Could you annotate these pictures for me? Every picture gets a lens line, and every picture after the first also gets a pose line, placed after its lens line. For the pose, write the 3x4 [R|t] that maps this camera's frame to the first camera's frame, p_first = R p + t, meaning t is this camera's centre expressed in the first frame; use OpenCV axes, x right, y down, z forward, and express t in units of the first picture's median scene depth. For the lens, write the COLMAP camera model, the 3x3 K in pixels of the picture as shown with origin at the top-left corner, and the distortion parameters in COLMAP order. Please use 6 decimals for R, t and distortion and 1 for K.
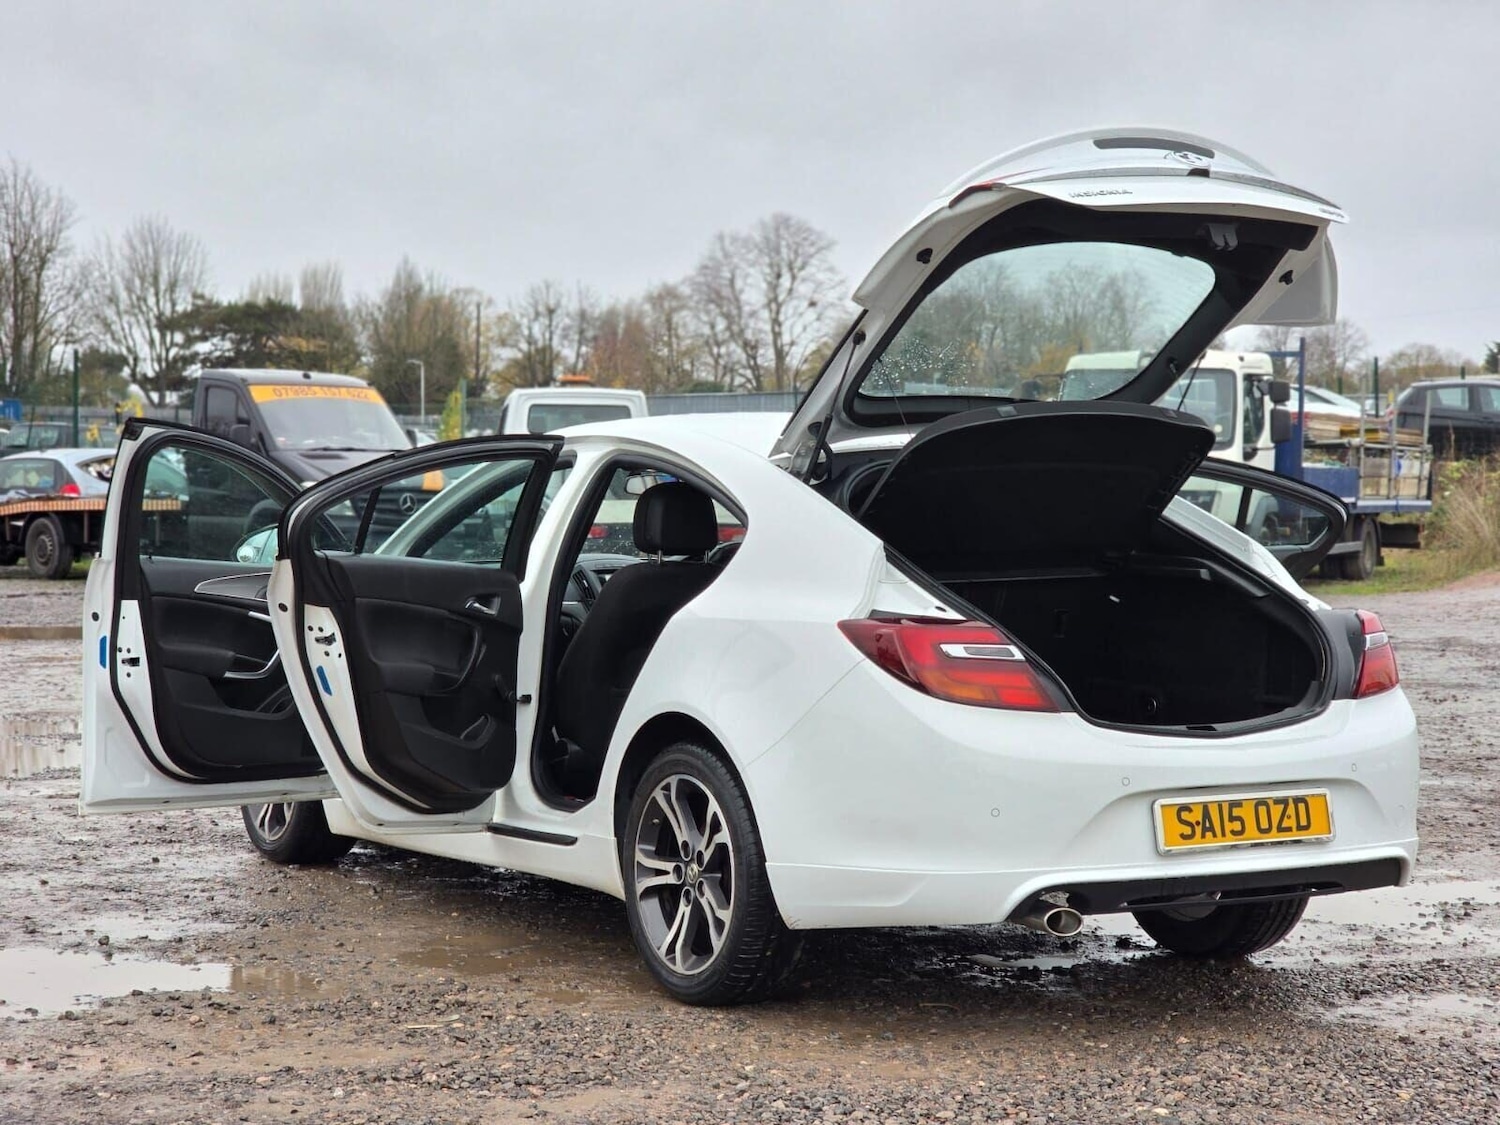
lens RADIAL K [[2790.4, 0, 757.3], [0, 2790.4, 589.1], [0, 0, 1]] dist [0.039362, 0.000000]
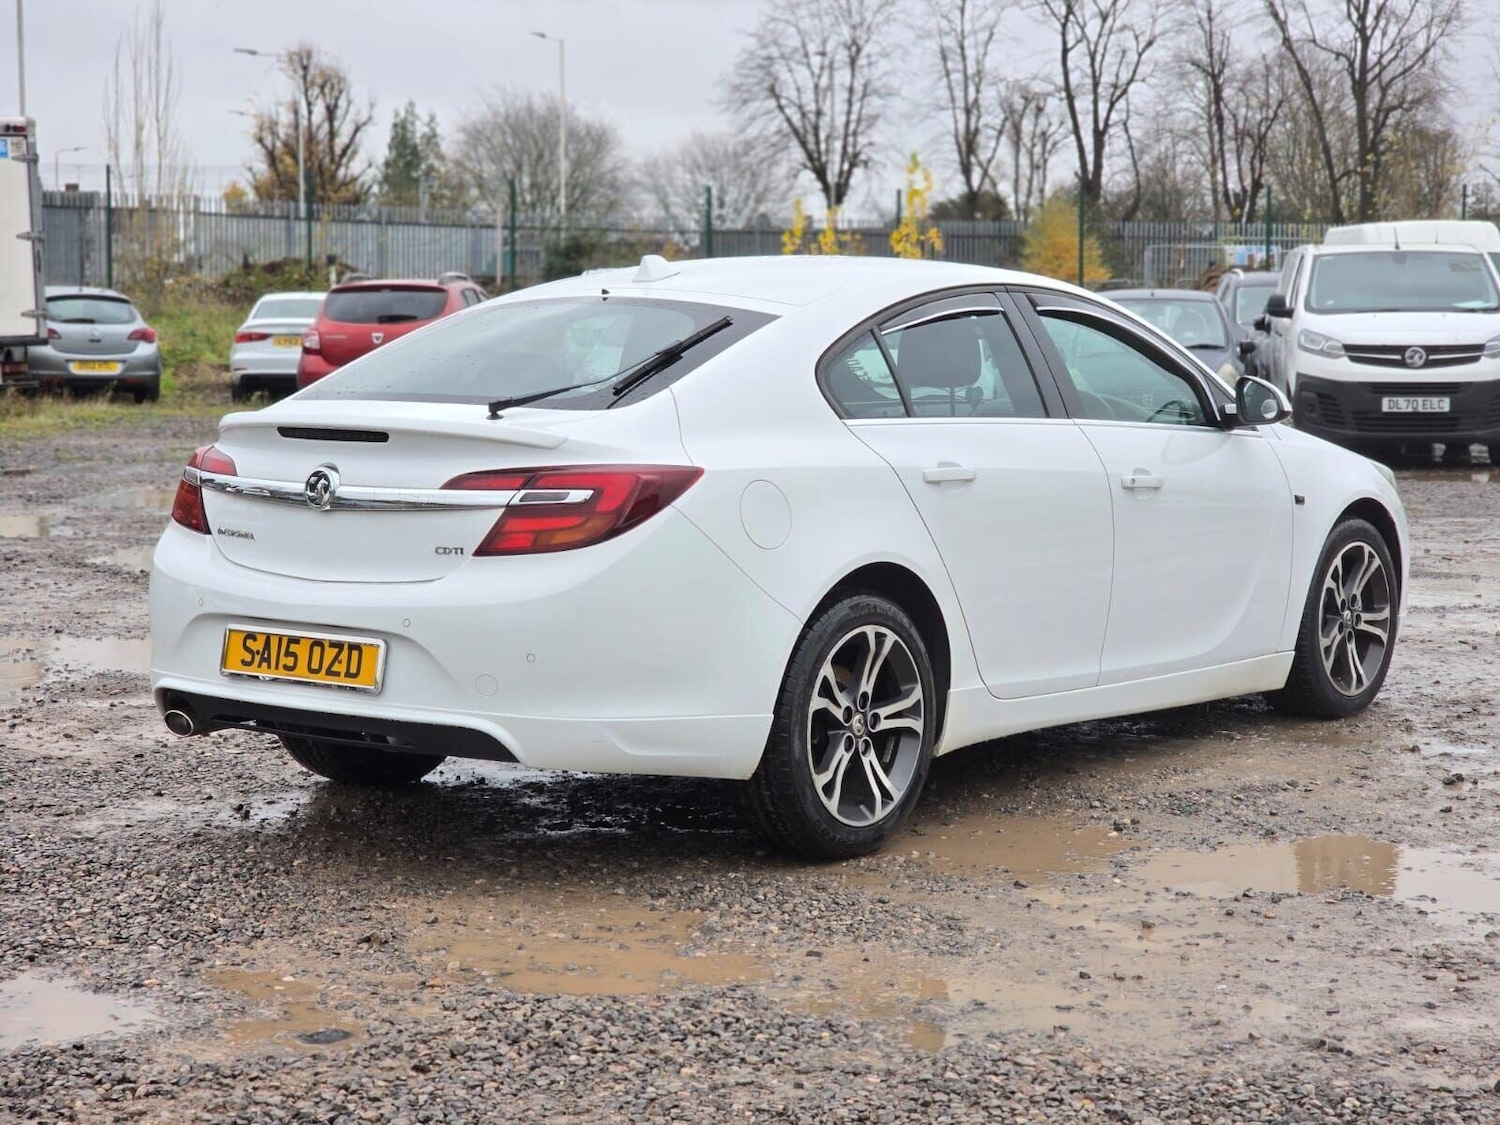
lens RADIAL K [[2788.3, 0, 749.5], [0, 2788.3, 562.4], [0, 0, 1]] dist [0.029312, 0.000000]
pose [[0.364383, 0.079310, -0.927866, 1.076894], [-0.039466, 0.996787, 0.069702, -0.026066], [0.930412, 0.011221, 0.366343, 0.720970]]
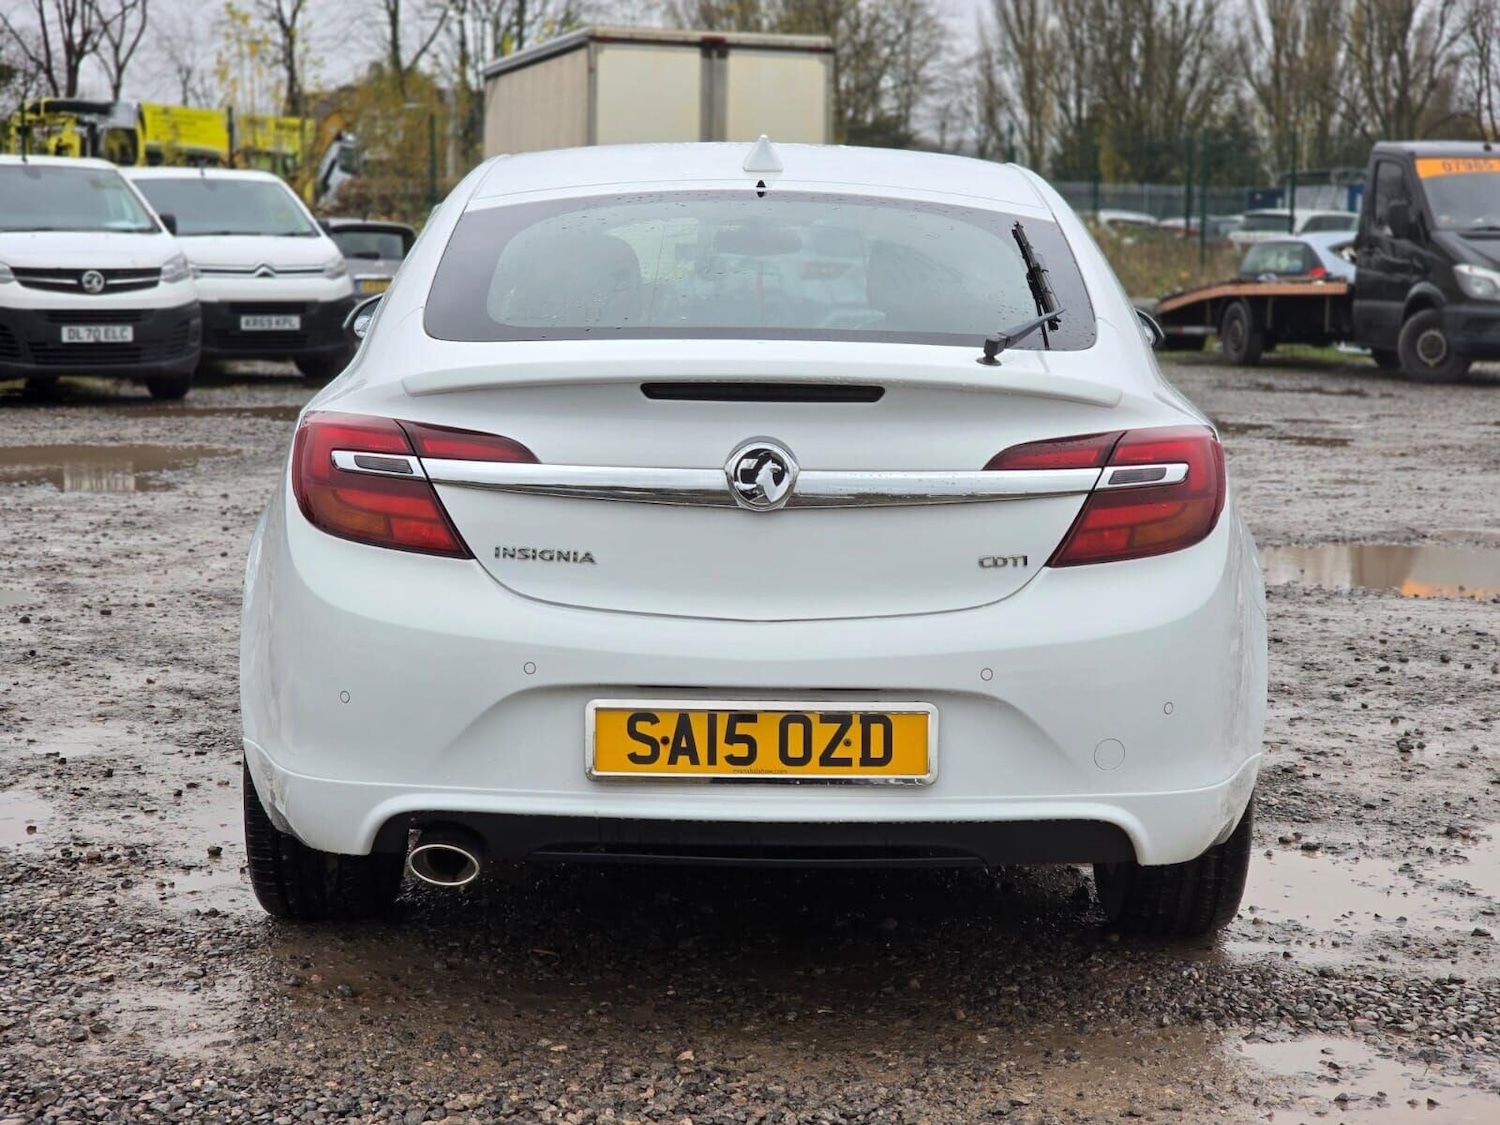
lens RADIAL K [[2790.4, 0, 763.6], [0, 2790.4, 561.2], [0, 0, 1]] dist [0.039362, 0.000000]
pose [[0.861394, 0.060421, -0.504332, 0.461212], [-0.027864, 0.997026, 0.071856, -0.005374], [0.507173, -0.047843, 0.860515, 0.410306]]
